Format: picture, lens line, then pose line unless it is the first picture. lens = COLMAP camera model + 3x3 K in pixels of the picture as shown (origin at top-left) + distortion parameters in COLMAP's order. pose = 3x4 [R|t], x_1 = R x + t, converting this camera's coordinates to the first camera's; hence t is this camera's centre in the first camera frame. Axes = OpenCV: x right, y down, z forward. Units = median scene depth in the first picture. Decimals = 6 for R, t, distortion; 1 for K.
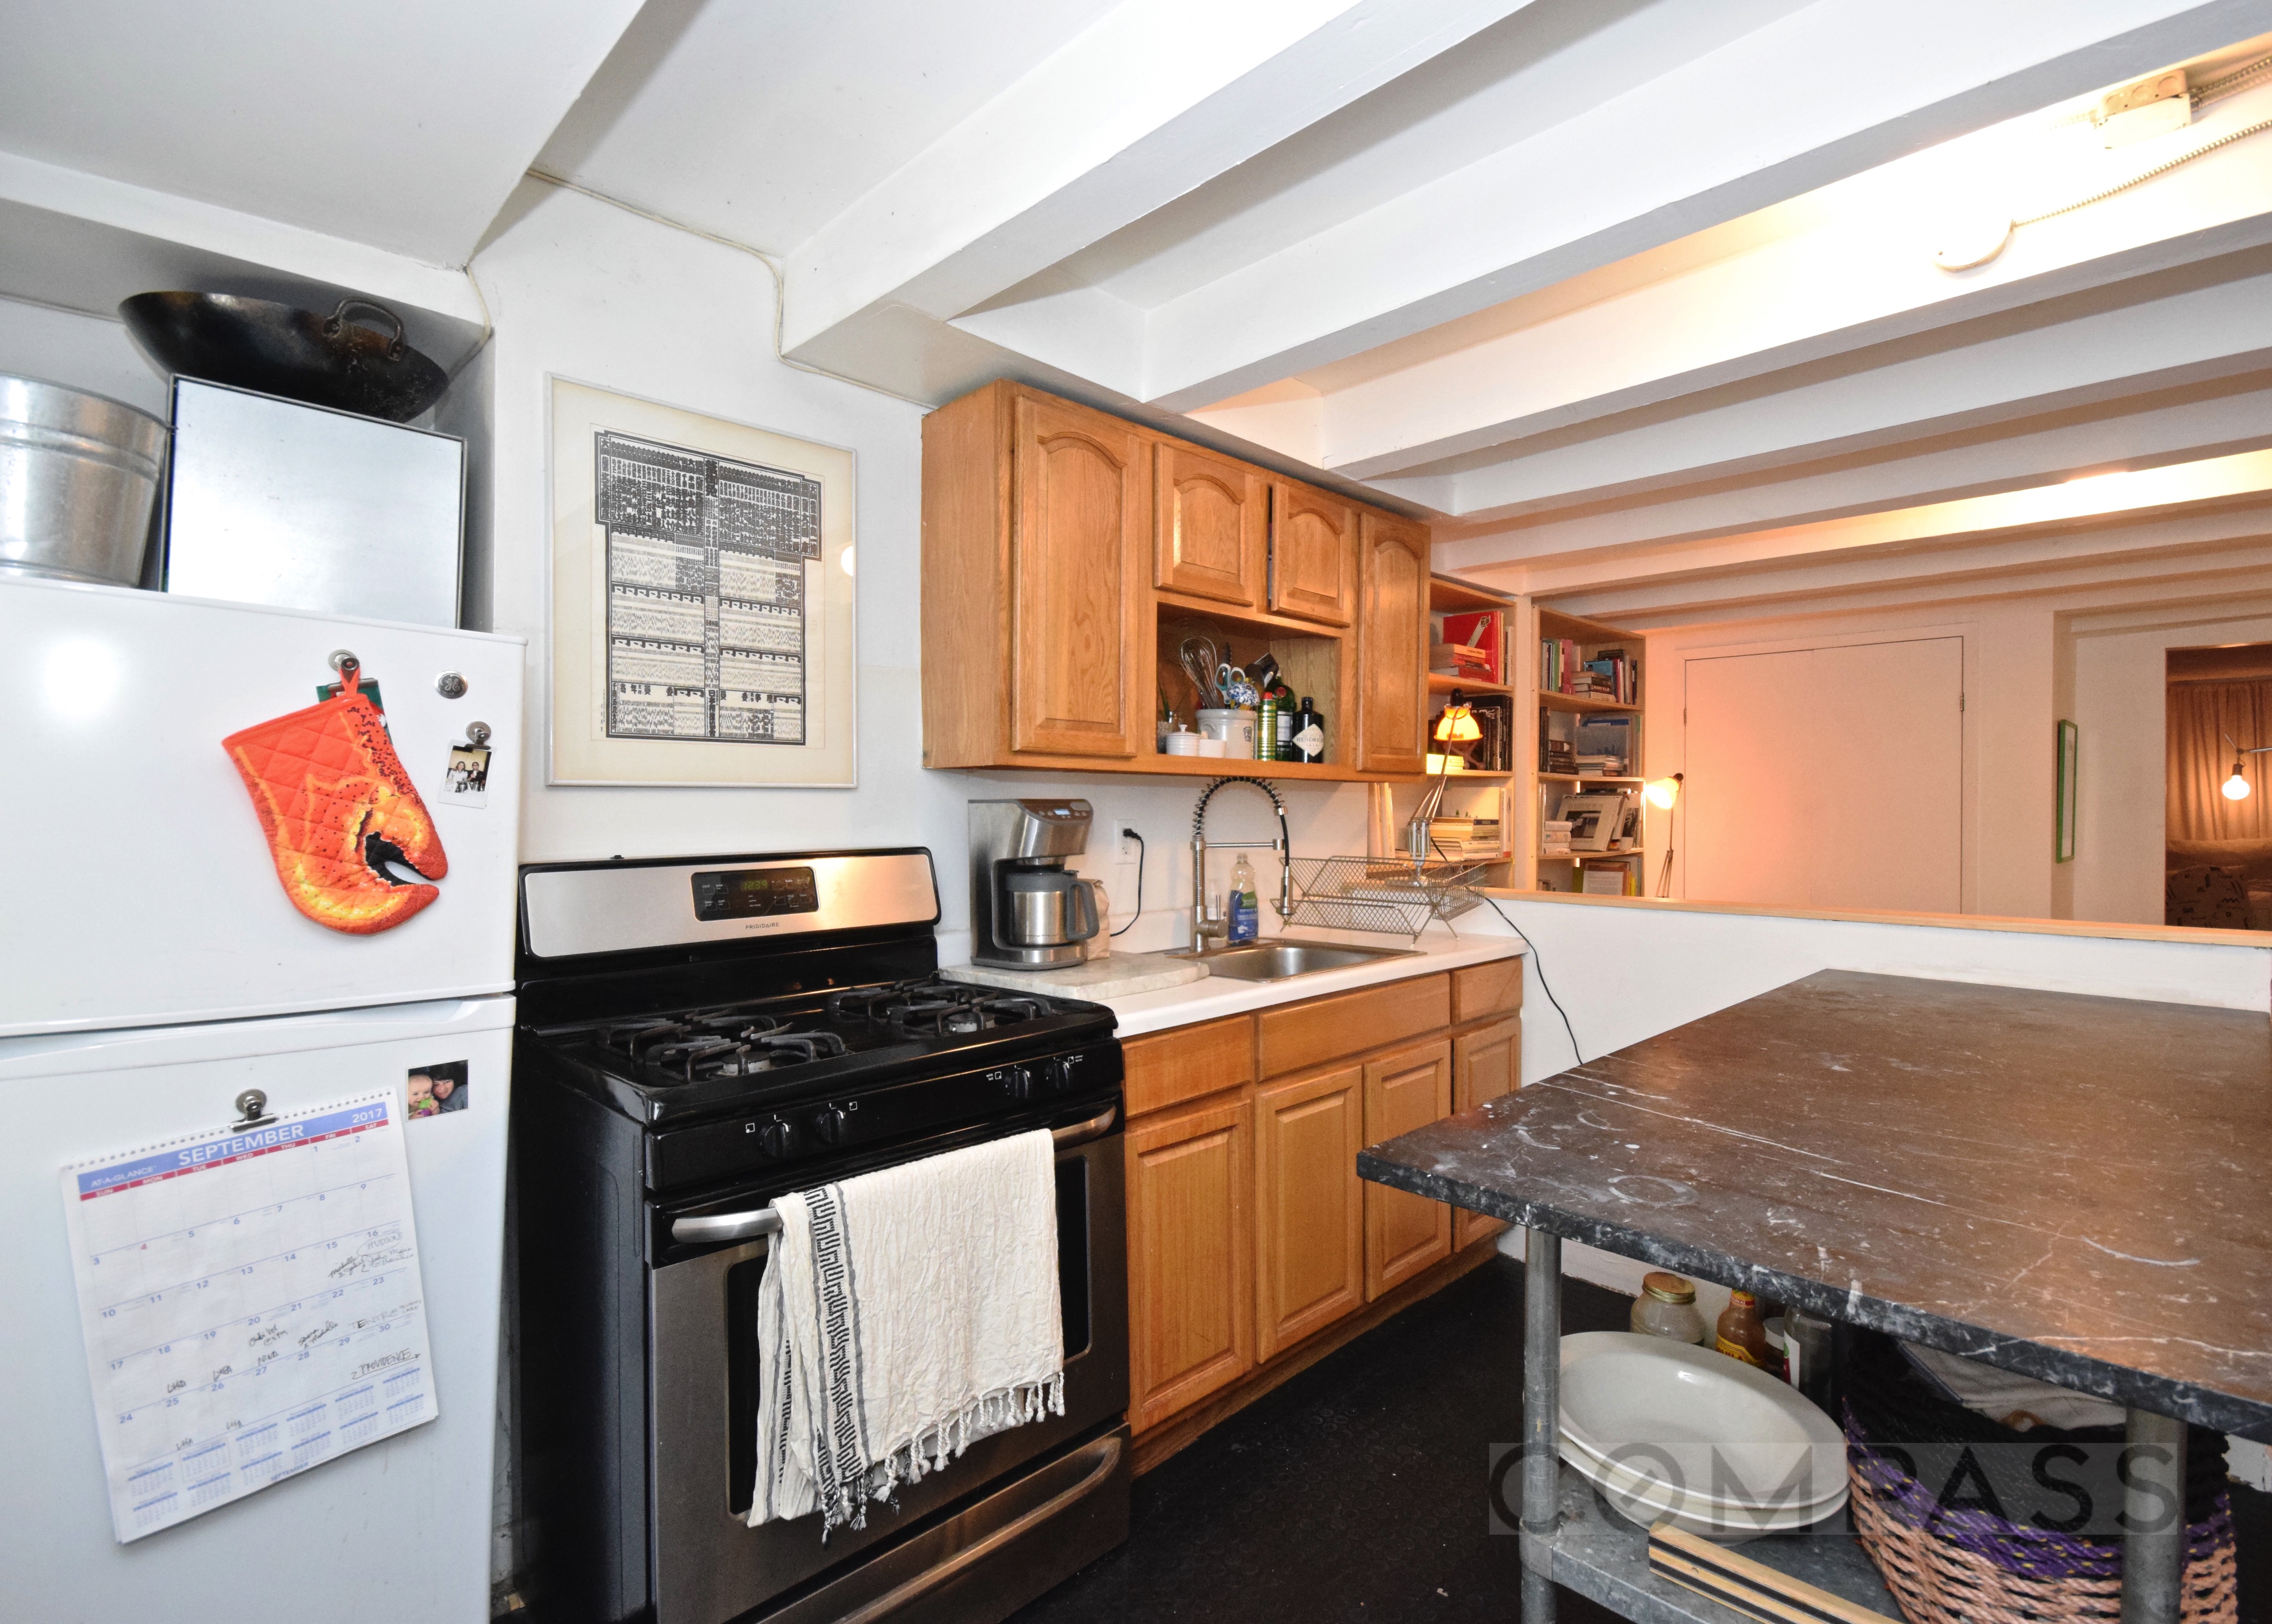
lens RADIAL K [[1158.0, 0, 1147.9], [0, 1158.0, 813.2], [0, 0, 1]] dist [0.002019, 0.000881]
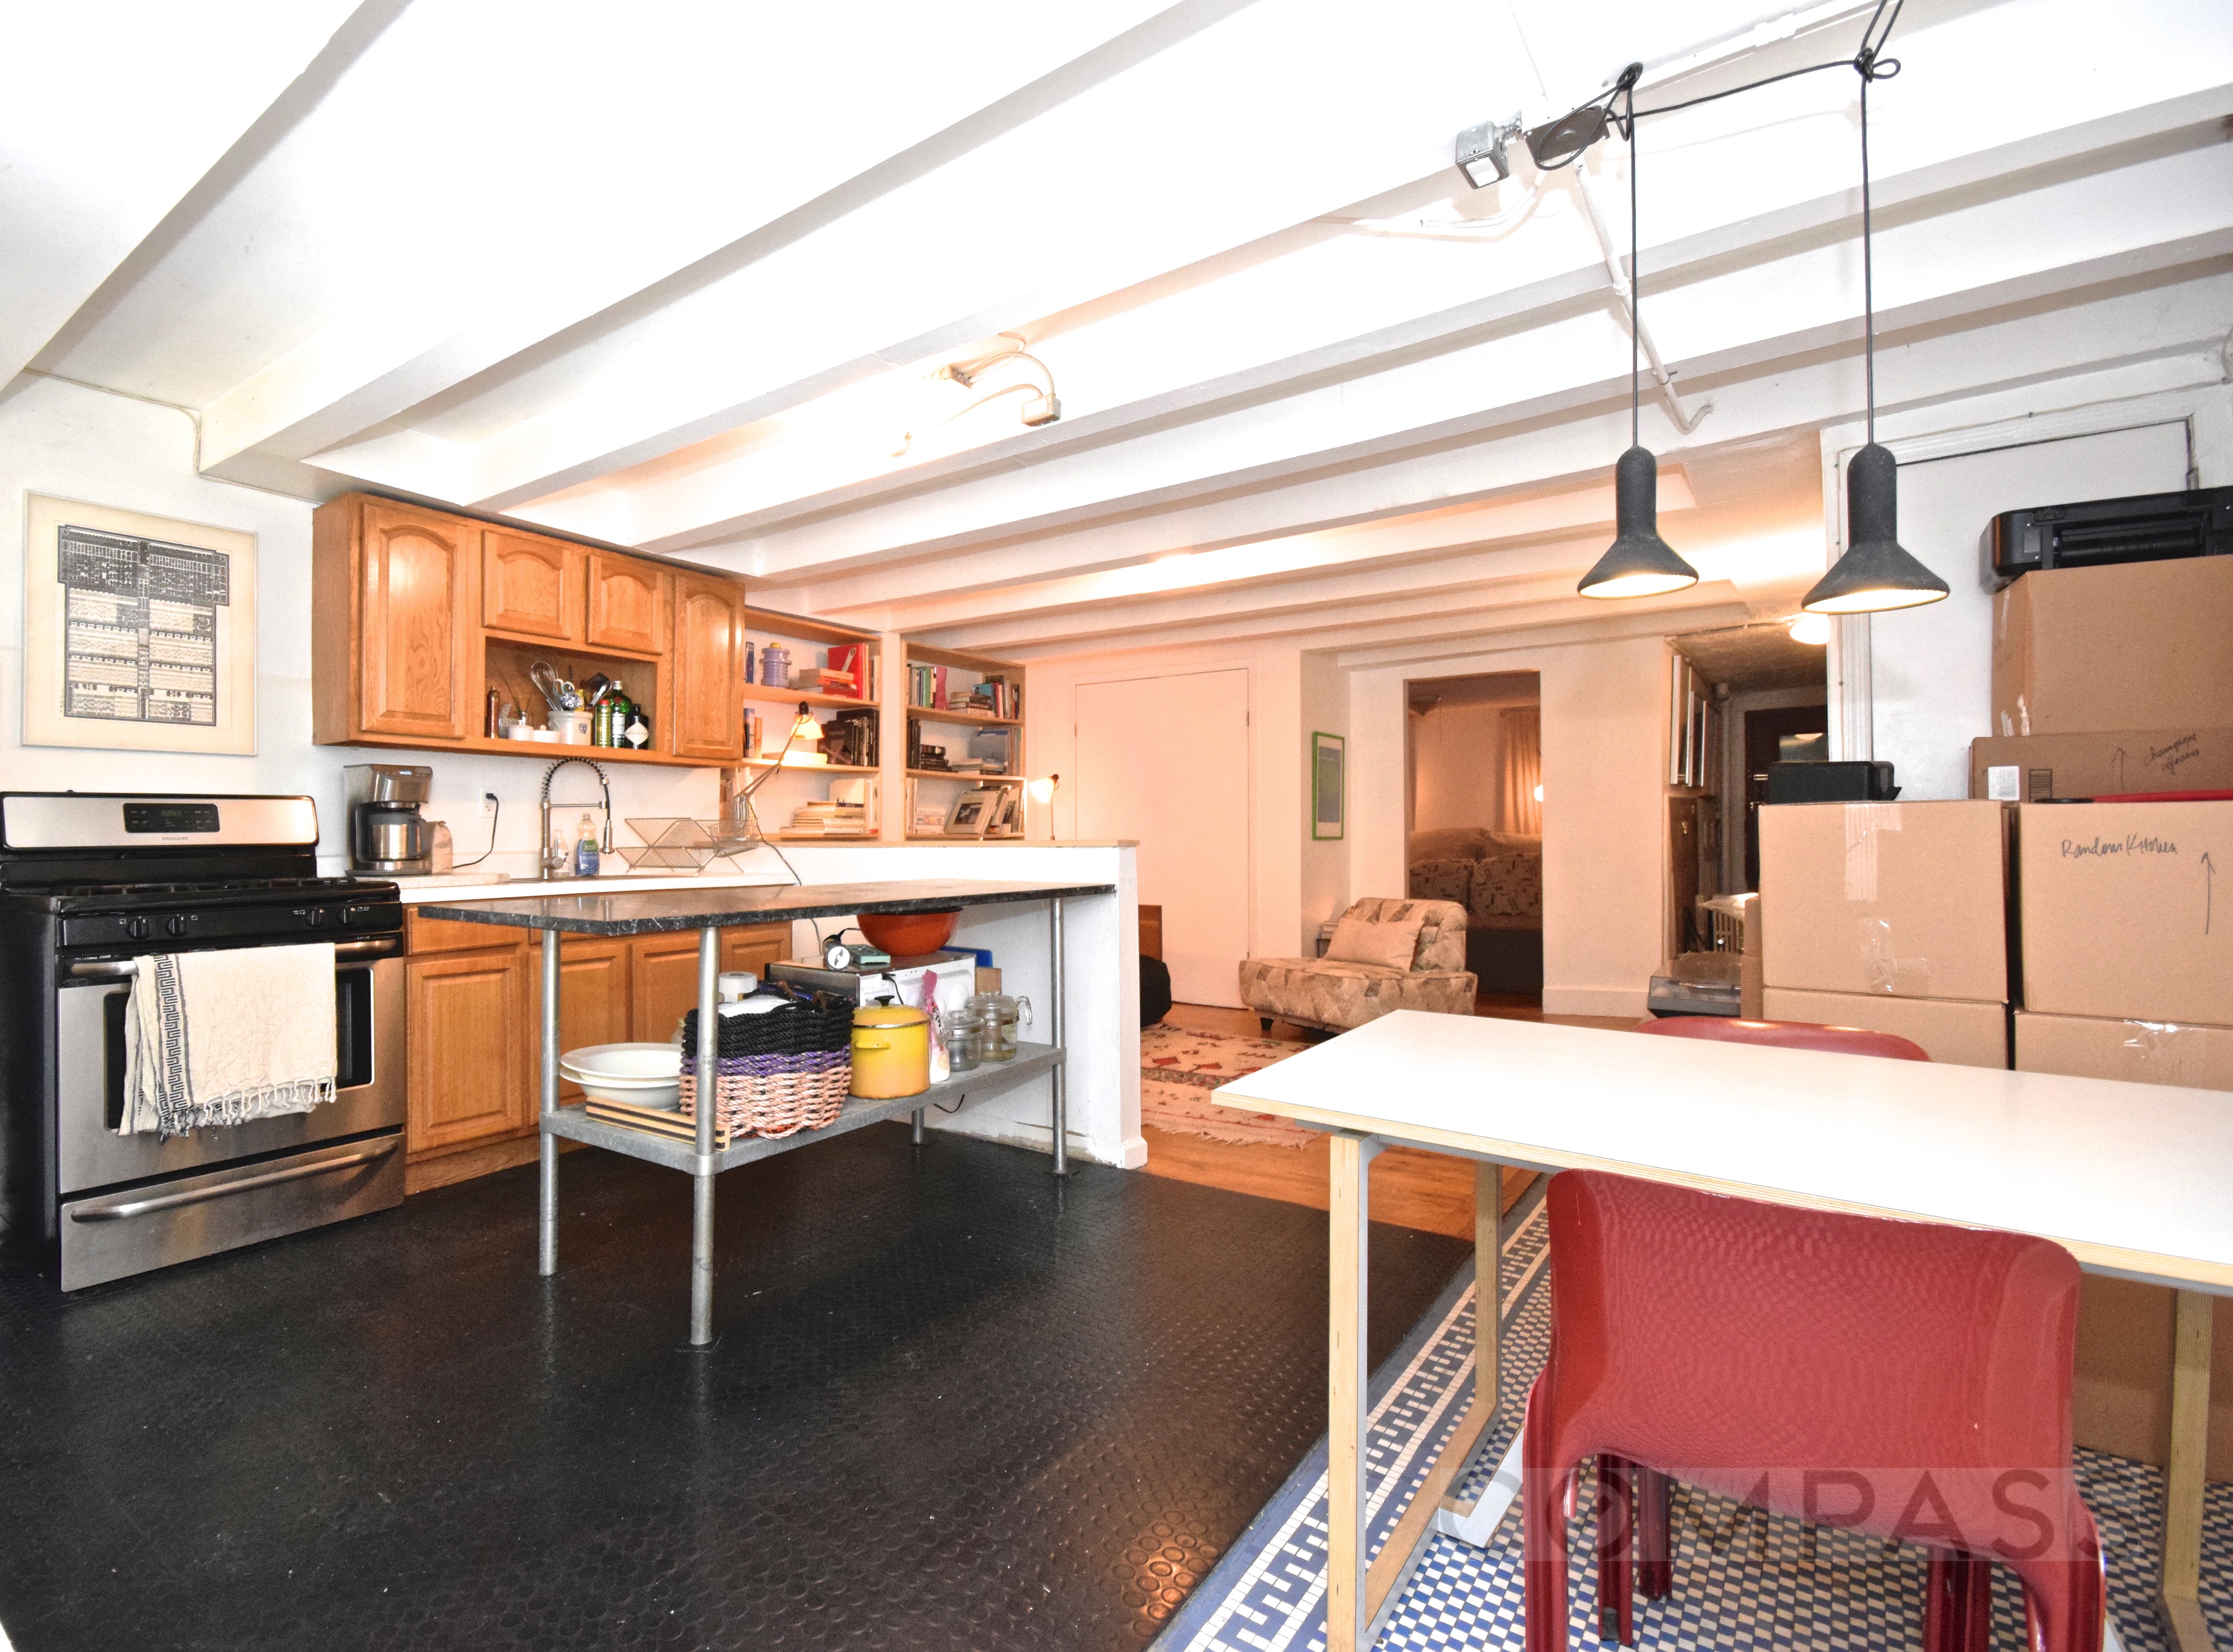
lens RADIAL K [[1191.3, 0, 954.5], [0, 1191.3, 830.3], [0, 0, 1]] dist [0.007009, 0.000175]
pose [[0.993715, -0.003451, 0.111888, 0.472336], [0.004856, 0.999913, -0.012283, 0.098281], [-0.111836, 0.012749, 0.993645, -0.645155]]
